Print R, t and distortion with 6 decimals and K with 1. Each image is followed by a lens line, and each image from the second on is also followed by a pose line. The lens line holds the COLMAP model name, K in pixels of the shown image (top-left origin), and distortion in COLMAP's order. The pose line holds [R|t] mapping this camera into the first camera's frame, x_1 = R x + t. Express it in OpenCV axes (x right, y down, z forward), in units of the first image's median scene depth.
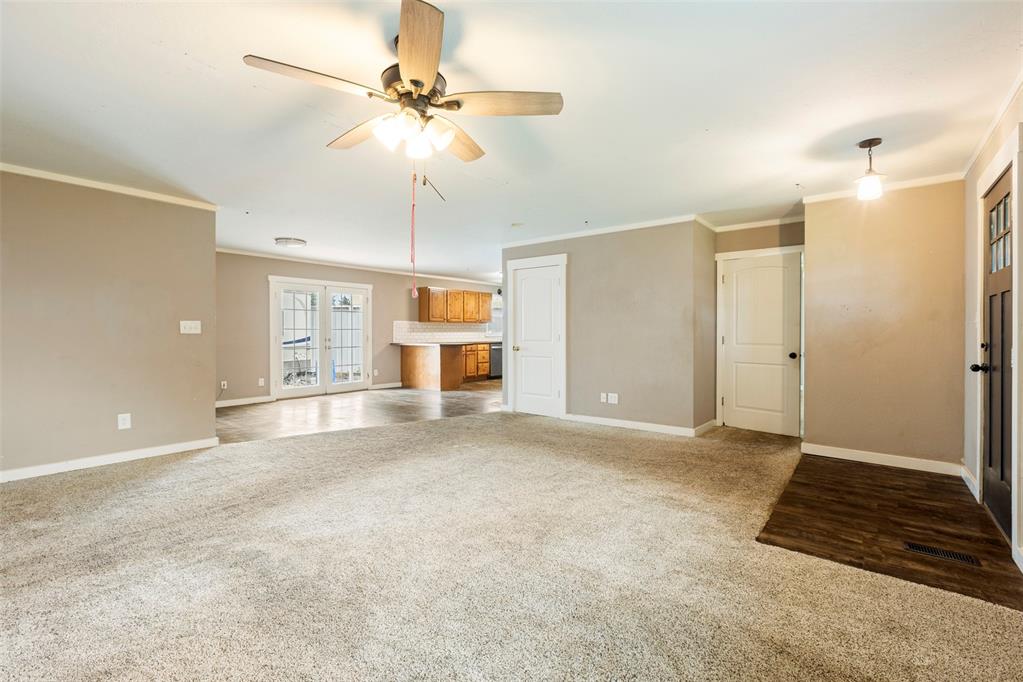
lens RADIAL K [[453.8, 0, 505.4], [0, 453.8, 335.4], [0, 0, 1]] dist [-0.001407, 0.000585]
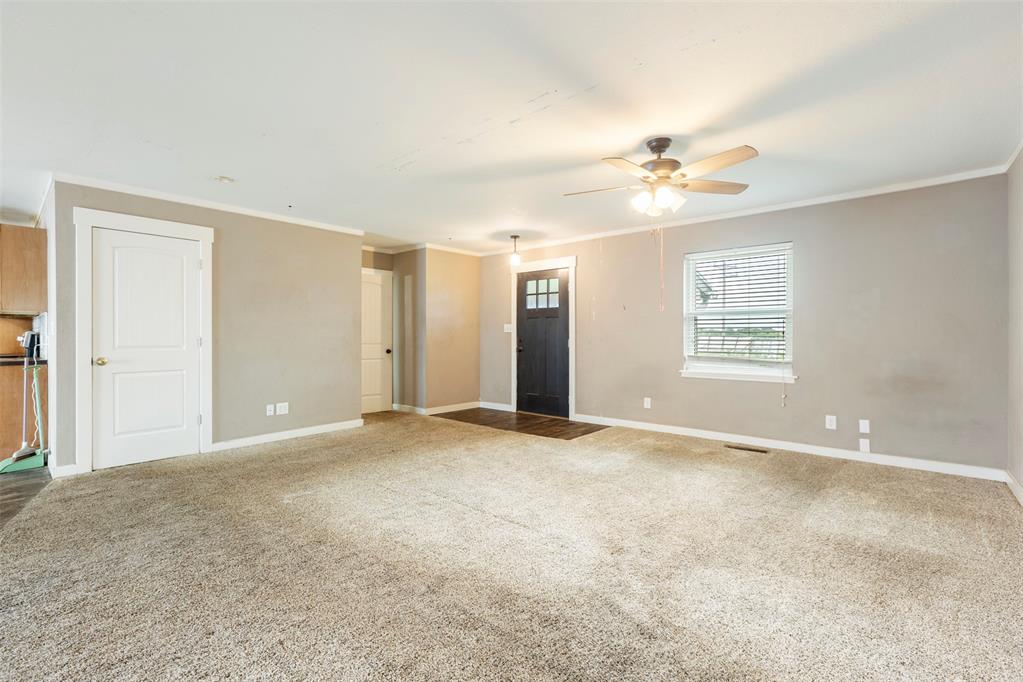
lens RADIAL K [[453.8, 0, 501.4], [0, 453.8, 335.1], [0, 0, 1]] dist [-0.001407, 0.000585]
pose [[0.047903, -0.000957, 0.998852, -1.074685], [0.007244, 0.999974, 0.000611, -0.004092], [-0.998826, 0.007206, 0.047908, 0.898937]]
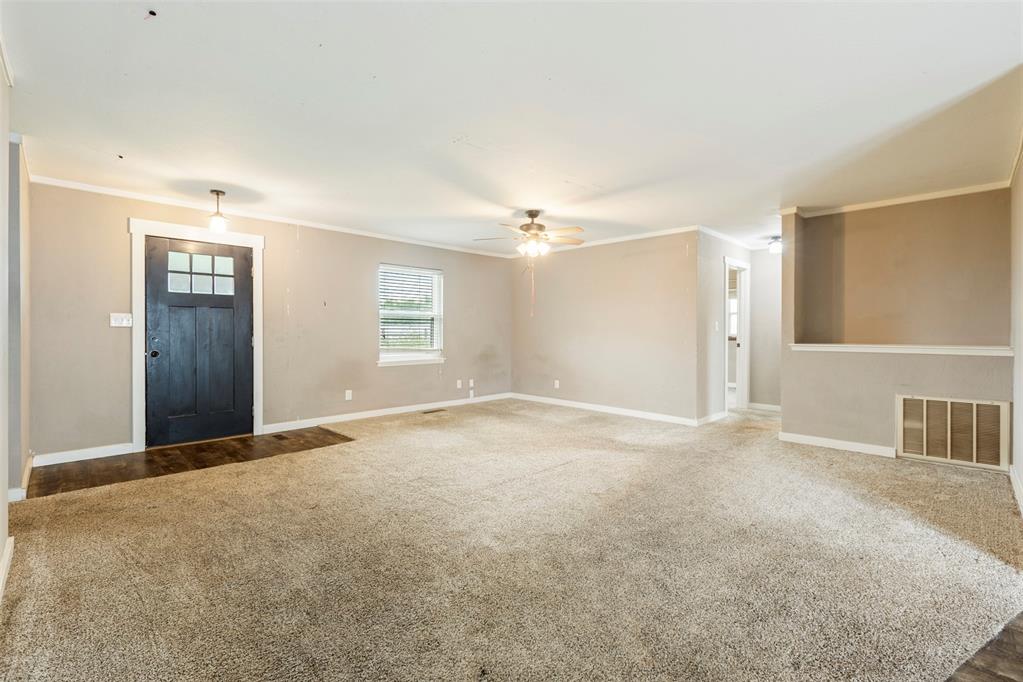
lens RADIAL K [[453.8, 0, 506.8], [0, 453.8, 333.4], [0, 0, 1]] dist [-0.001407, 0.000585]
pose [[-0.993109, 0.000318, 0.117195, -0.218591], [0.001253, 0.999968, 0.007901, -0.004115], [-0.117189, 0.007993, -0.993078, 2.118395]]
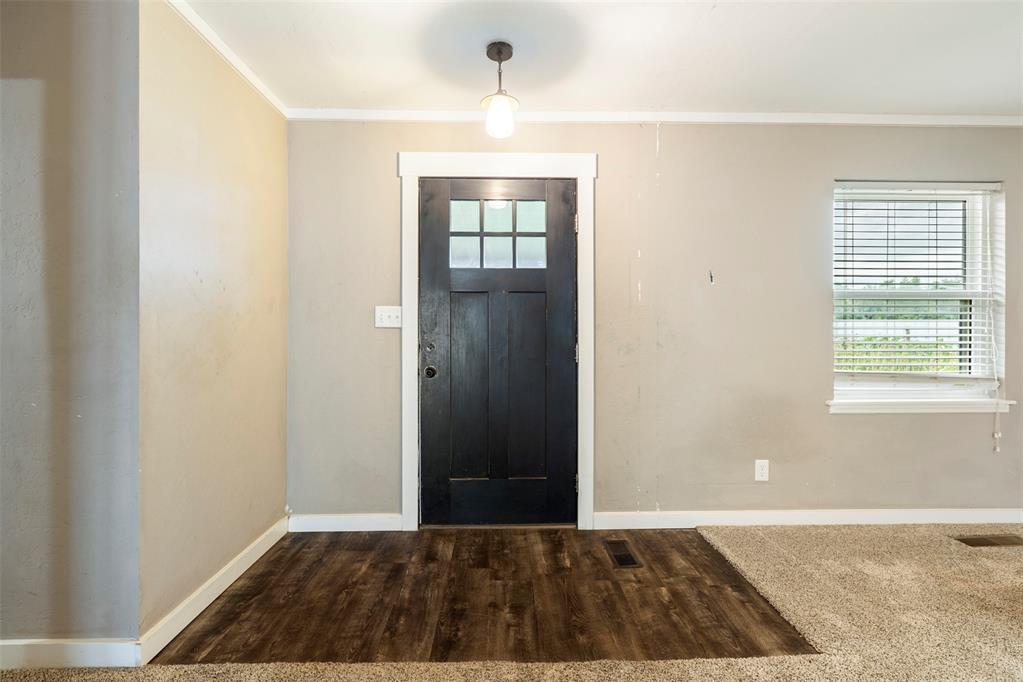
lens RADIAL K [[453.8, 0, 506.3], [0, 453.8, 334.1], [0, 0, 1]] dist [-0.001407, 0.000585]
pose [[-0.638677, -0.005492, 0.769455, 0.259020], [0.005338, 0.999919, 0.011568, -0.010505], [-0.769456, 0.011496, -0.638596, 1.326815]]
